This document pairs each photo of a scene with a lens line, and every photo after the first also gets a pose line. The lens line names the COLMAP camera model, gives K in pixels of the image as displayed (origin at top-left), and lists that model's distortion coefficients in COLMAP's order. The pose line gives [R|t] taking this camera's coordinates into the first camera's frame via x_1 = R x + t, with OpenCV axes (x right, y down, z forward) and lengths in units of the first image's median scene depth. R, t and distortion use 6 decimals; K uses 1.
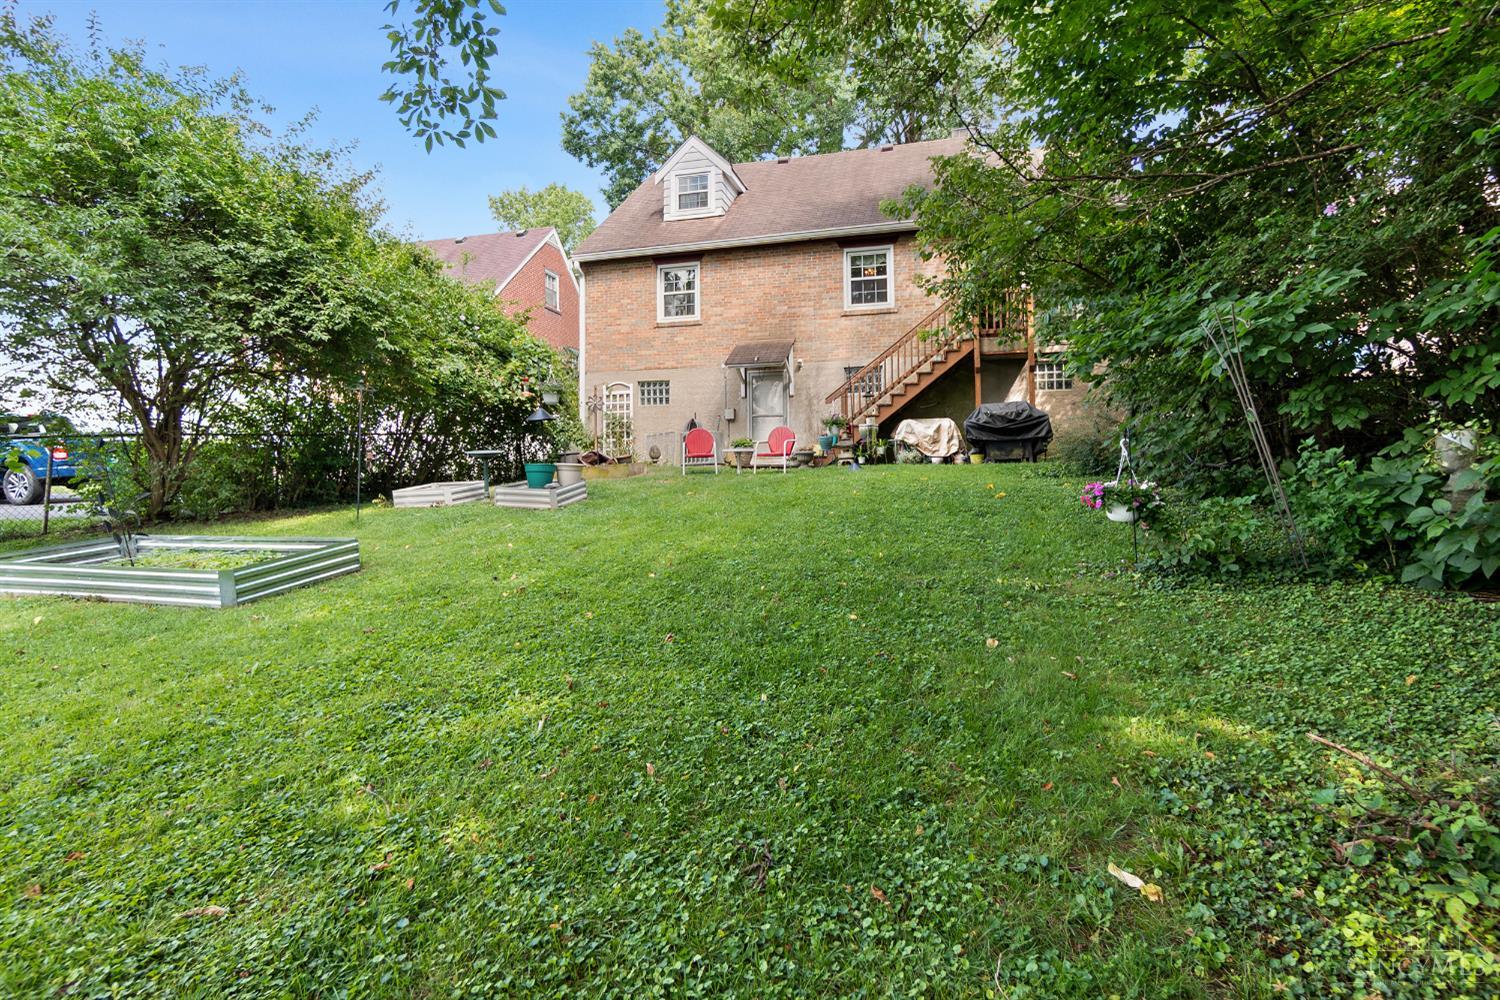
lens RADIAL K [[642.3, 0, 749.0], [0, 642.3, 499.9], [0, 0, 1]] dist [-0.000971, 0.000059]
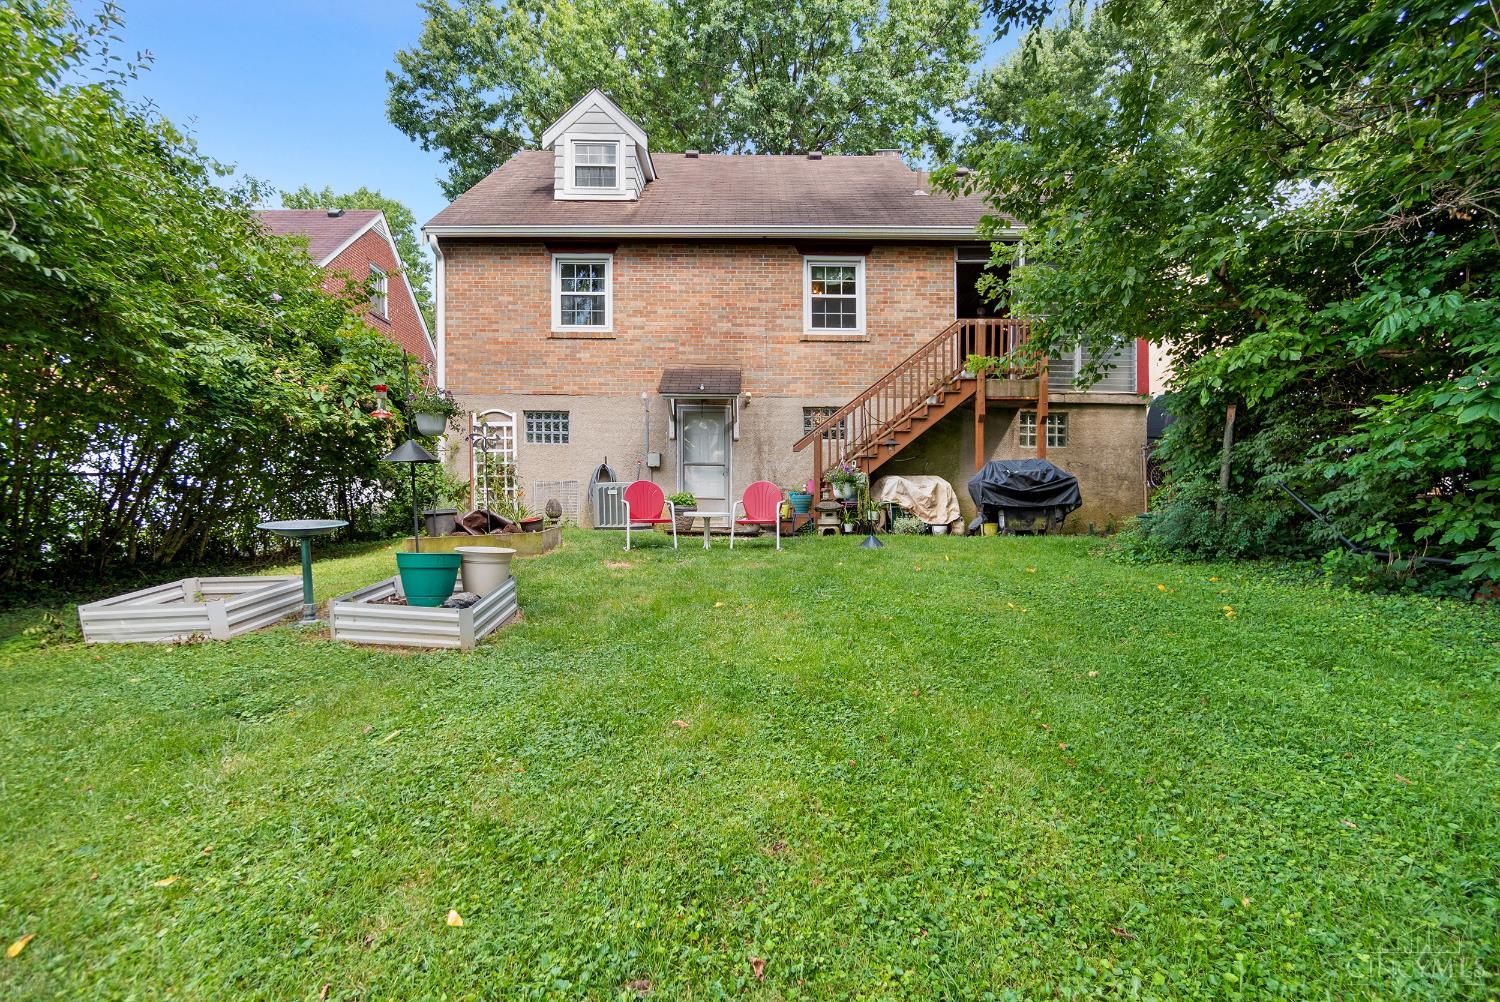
lens RADIAL K [[649.1, 0, 747.9], [0, 649.1, 563.9], [0, 0, 1]] dist [-0.004695, -0.000420]
pose [[0.972373, 0.001877, 0.233423, -0.105794], [-0.007779, 0.999673, 0.024368, -0.031656], [-0.233301, -0.025510, 0.972070, 0.235427]]
